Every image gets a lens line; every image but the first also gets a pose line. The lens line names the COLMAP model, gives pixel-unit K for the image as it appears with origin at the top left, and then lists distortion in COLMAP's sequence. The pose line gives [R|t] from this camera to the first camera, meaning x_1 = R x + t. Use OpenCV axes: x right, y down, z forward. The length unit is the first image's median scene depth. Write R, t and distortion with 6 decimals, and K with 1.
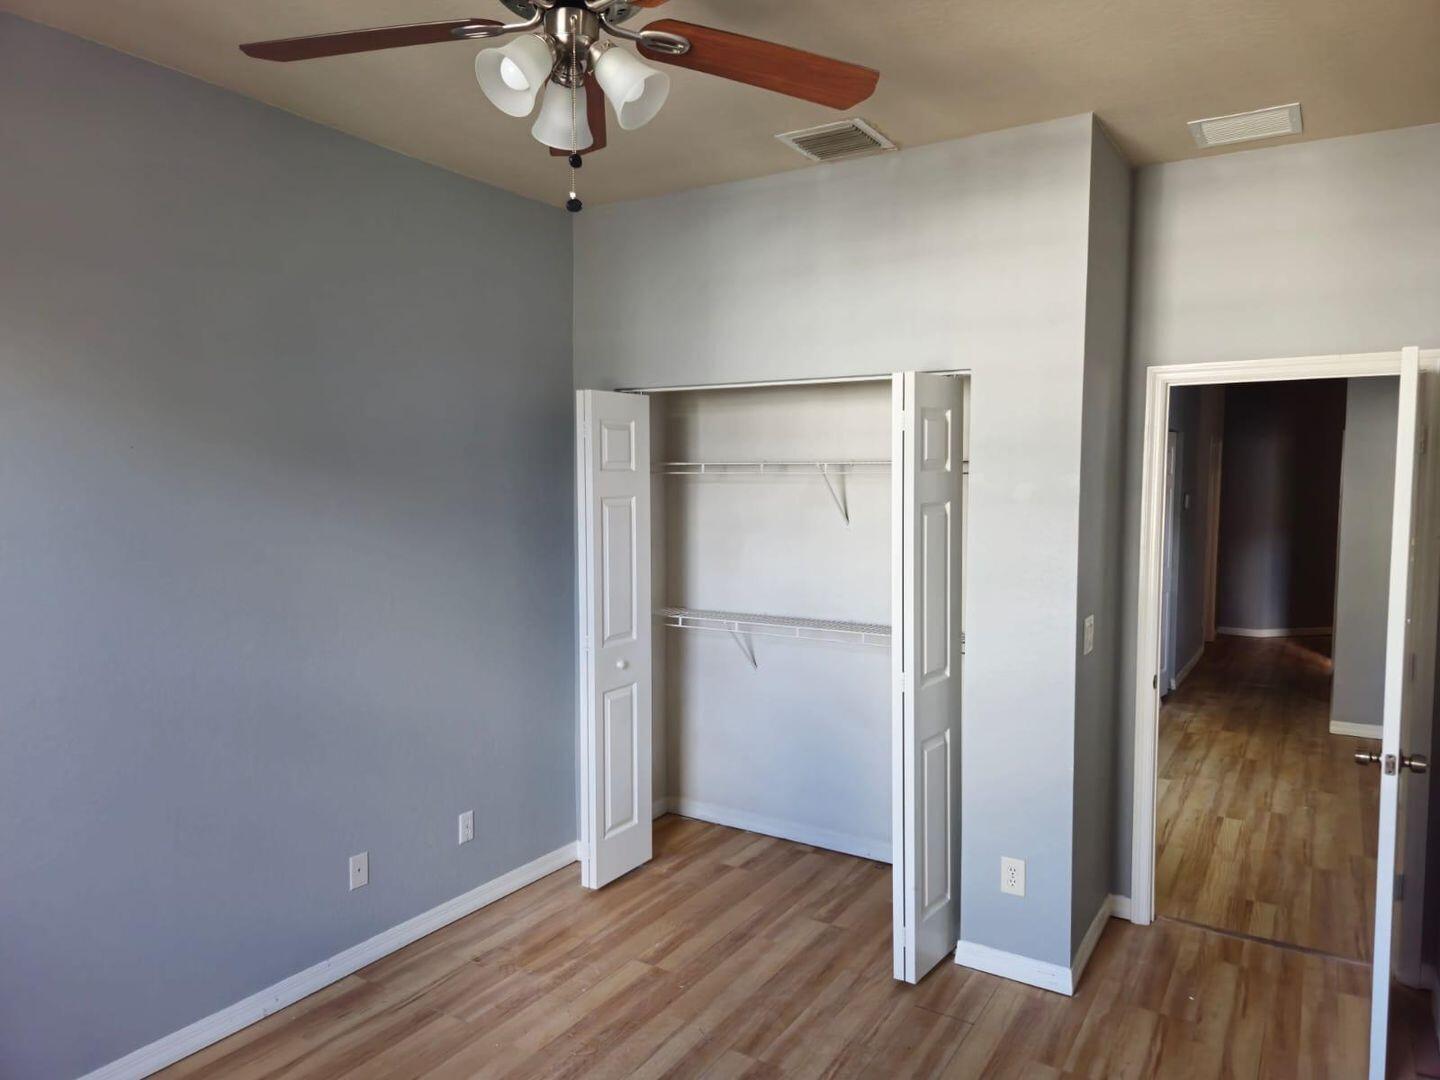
lens RADIAL K [[967.5, 0, 721.2], [0, 967.5, 546.1], [0, 0, 1]] dist [0.057755, -0.044975]
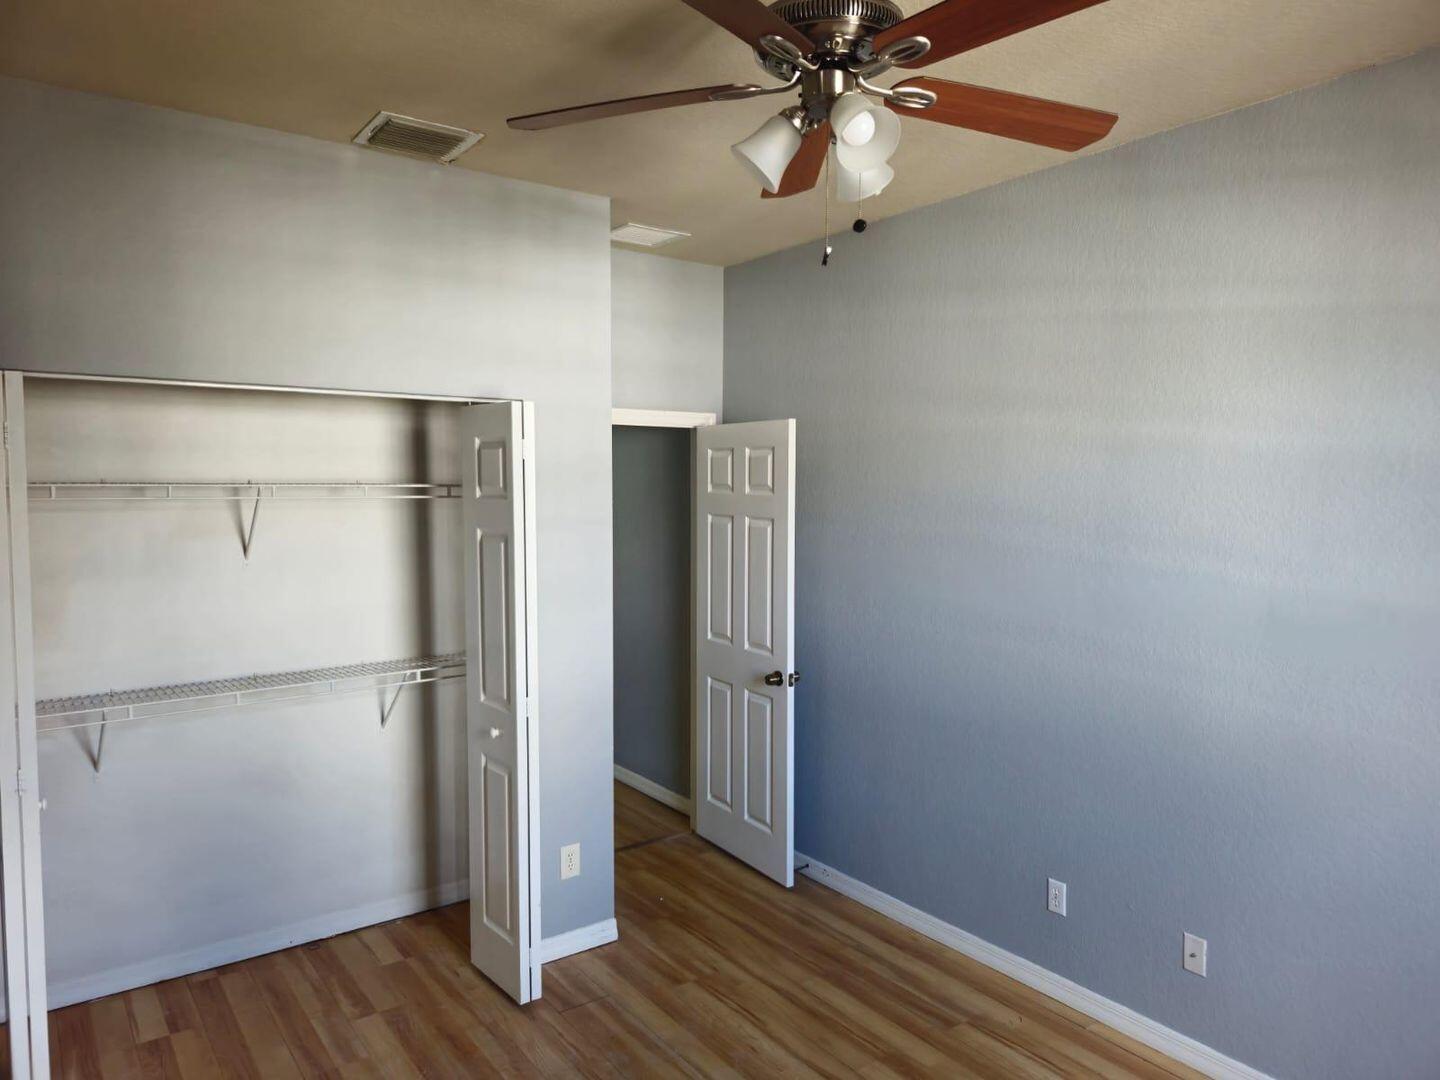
lens RADIAL K [[967.5, 0, 721.2], [0, 967.5, 546.1], [0, 0, 1]] dist [0.057755, -0.044975]
pose [[0.372671, -0.063979, 0.925755, -0.628075], [0.067790, 0.996832, 0.041602, -0.052482], [-0.925484, 0.047253, 0.375827, 0.401280]]
